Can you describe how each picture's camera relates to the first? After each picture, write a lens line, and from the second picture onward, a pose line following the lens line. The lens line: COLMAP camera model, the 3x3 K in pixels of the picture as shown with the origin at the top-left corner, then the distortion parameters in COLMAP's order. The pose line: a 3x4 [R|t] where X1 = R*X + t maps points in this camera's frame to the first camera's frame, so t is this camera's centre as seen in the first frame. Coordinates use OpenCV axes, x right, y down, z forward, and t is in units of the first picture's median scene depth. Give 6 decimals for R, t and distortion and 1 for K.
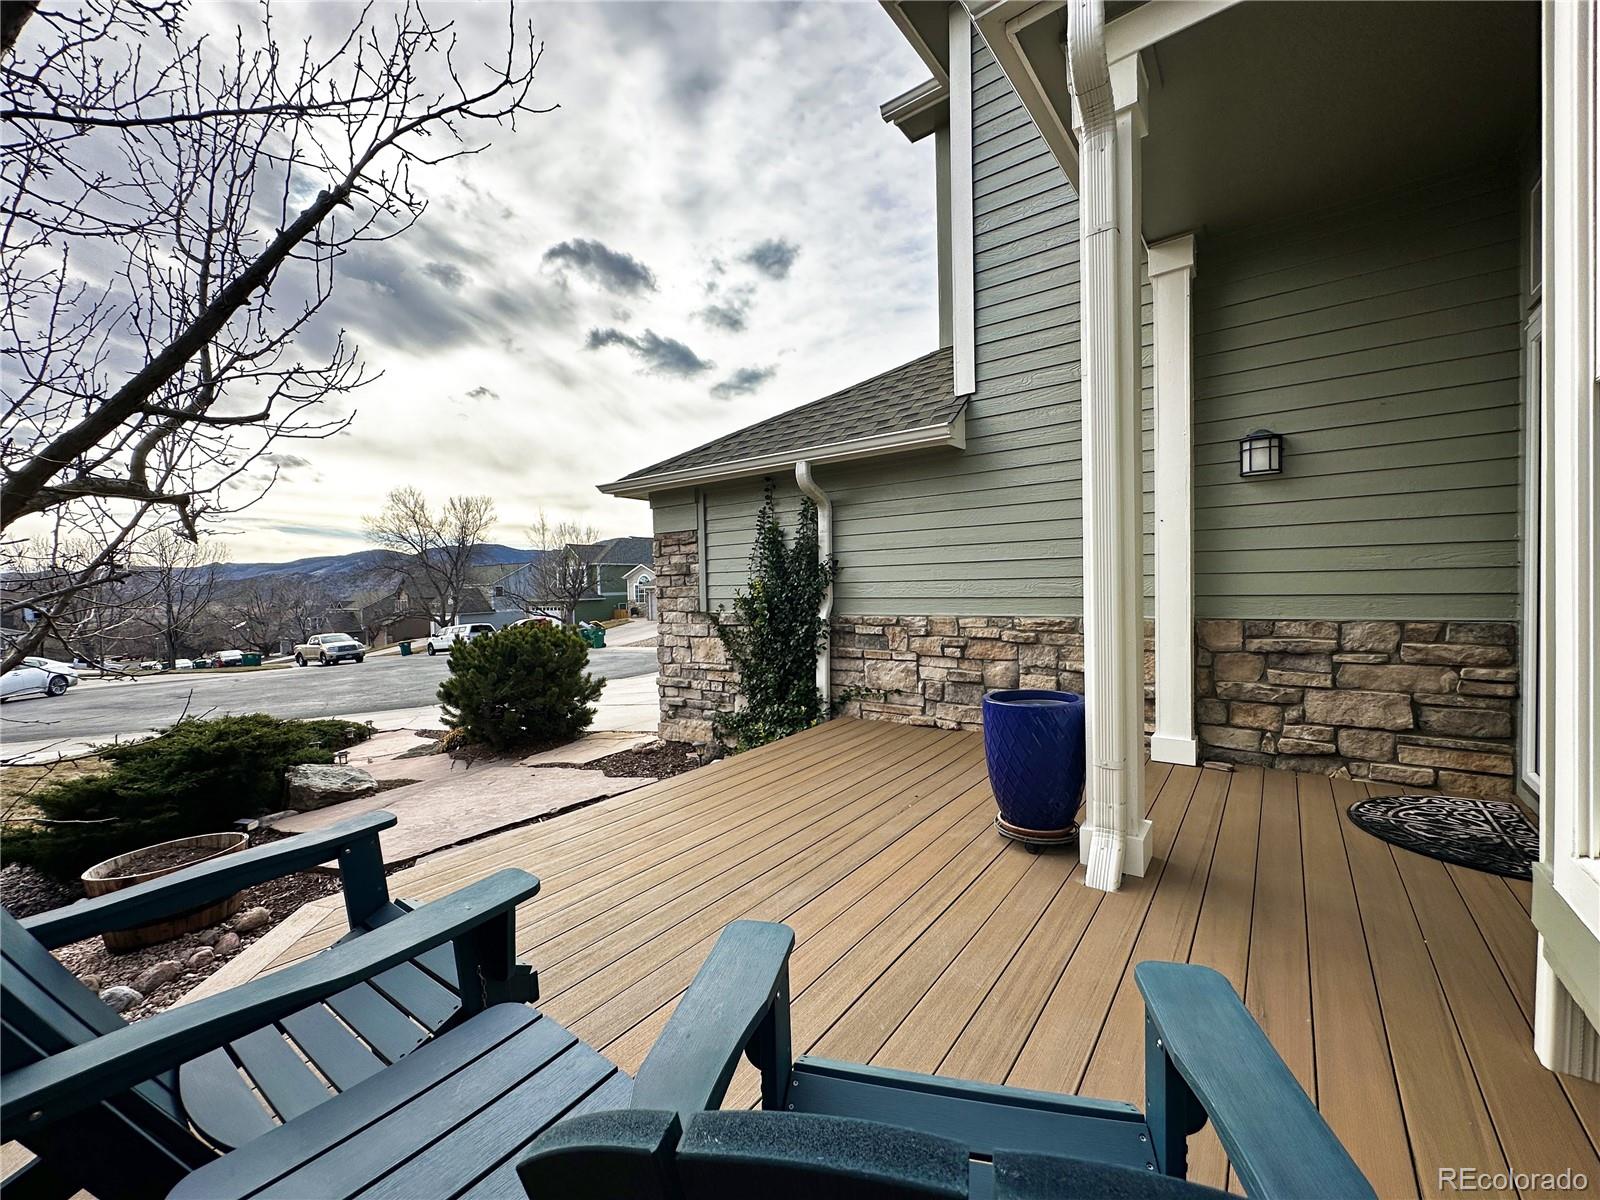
lens RADIAL K [[637.8, 0, 804.1], [0, 637.8, 594.0], [0, 0, 1]] dist [-0.000587, -0.000019]
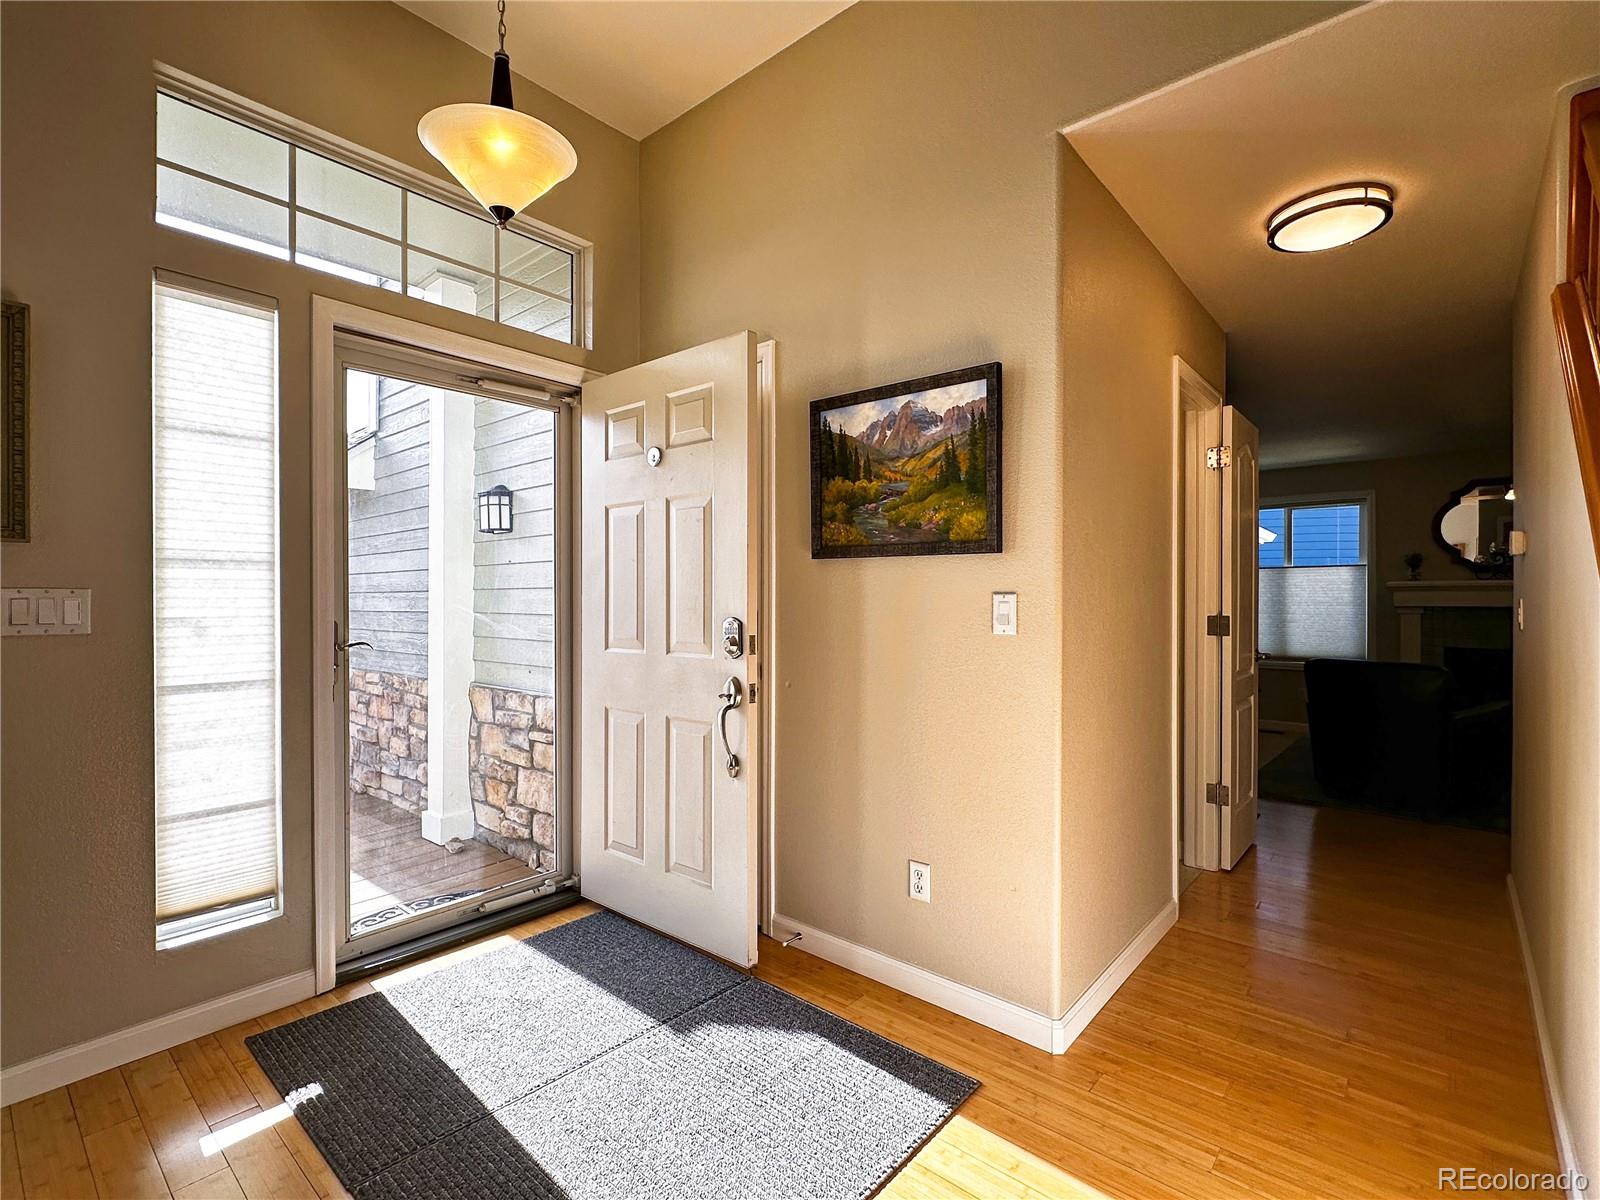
lens RADIAL K [[753.0, 0, 802.1], [0, 753.0, 599.4], [0, 0, 1]] dist [0.001513, 0.000038]
pose [[0.997185, 0.037867, -0.064710, 0.983562], [-0.039676, 0.998851, -0.026898, -0.062587], [0.063617, 0.029390, 0.997542, -0.052488]]
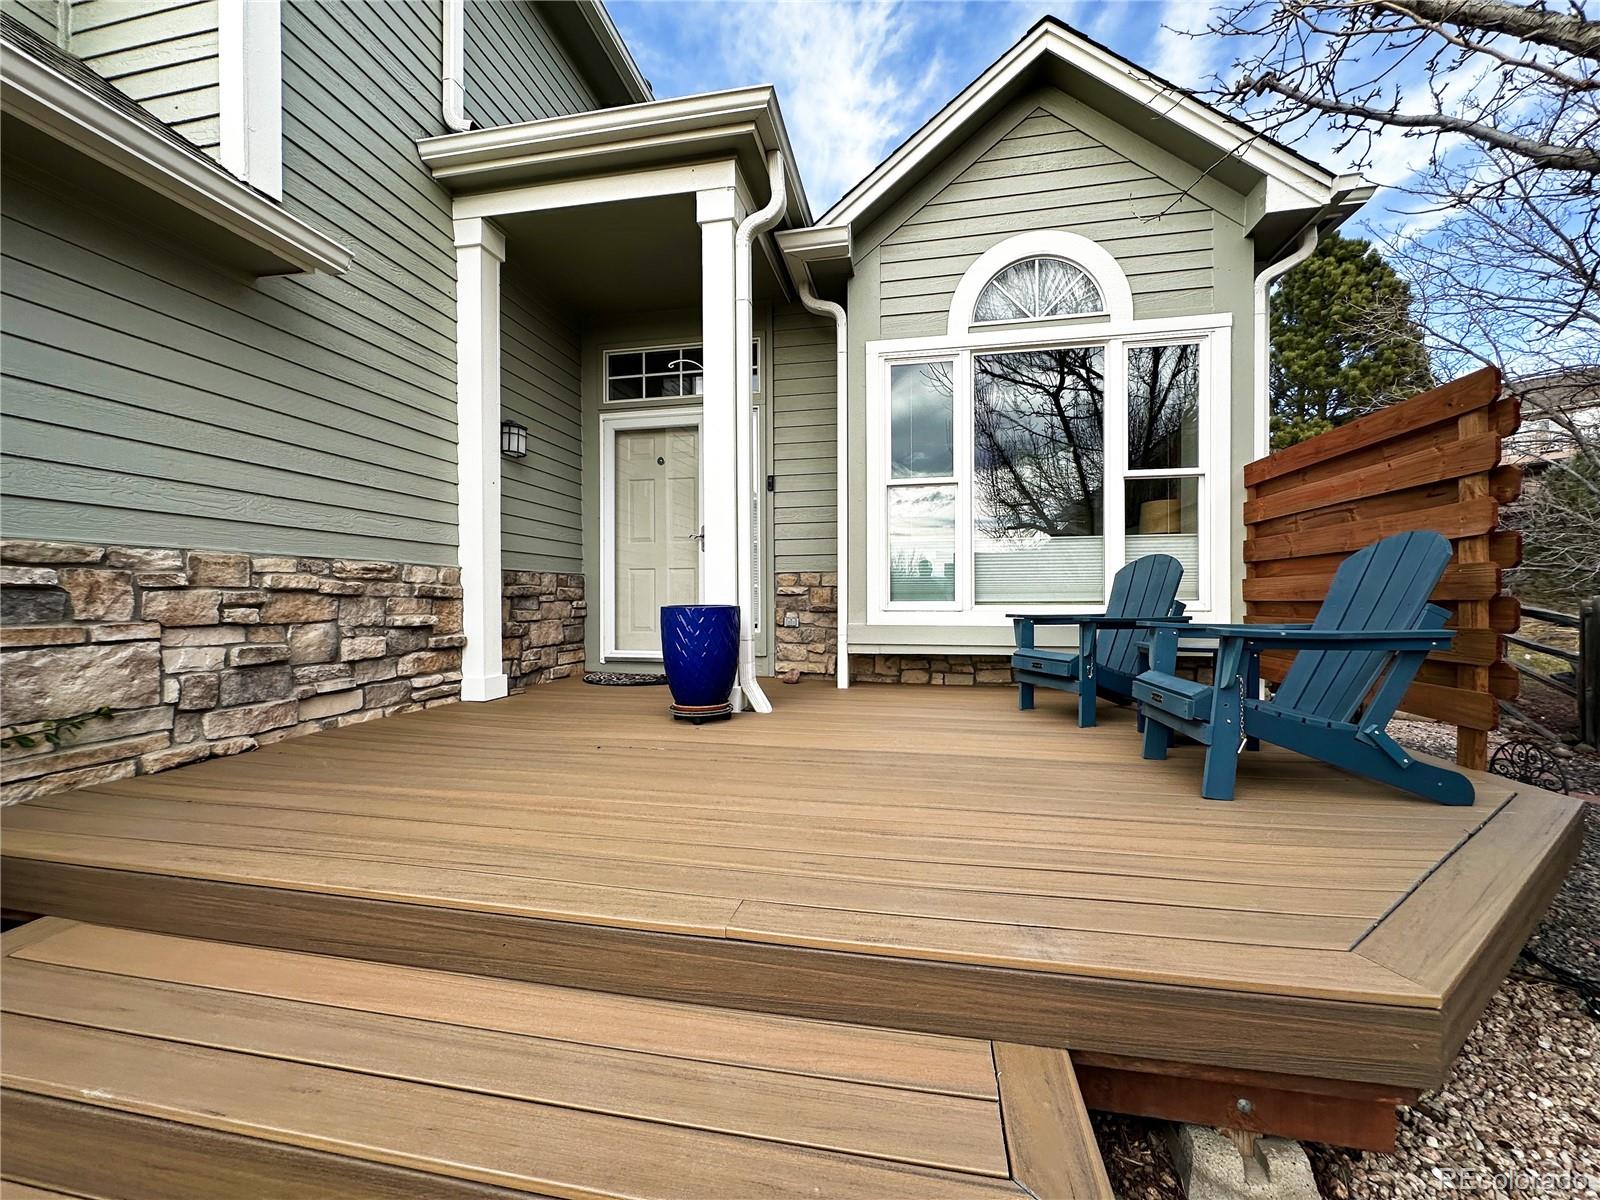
lens RADIAL K [[637.8, 0, 798.3], [0, 637.8, 602.4], [0, 0, 1]] dist [-0.000587, -0.000019]
pose [[-0.433695, 0.031659, 0.900503, -0.527214], [0.050621, 0.998660, -0.010730, 0.116784], [-0.899637, 0.040930, -0.434717, 0.838652]]
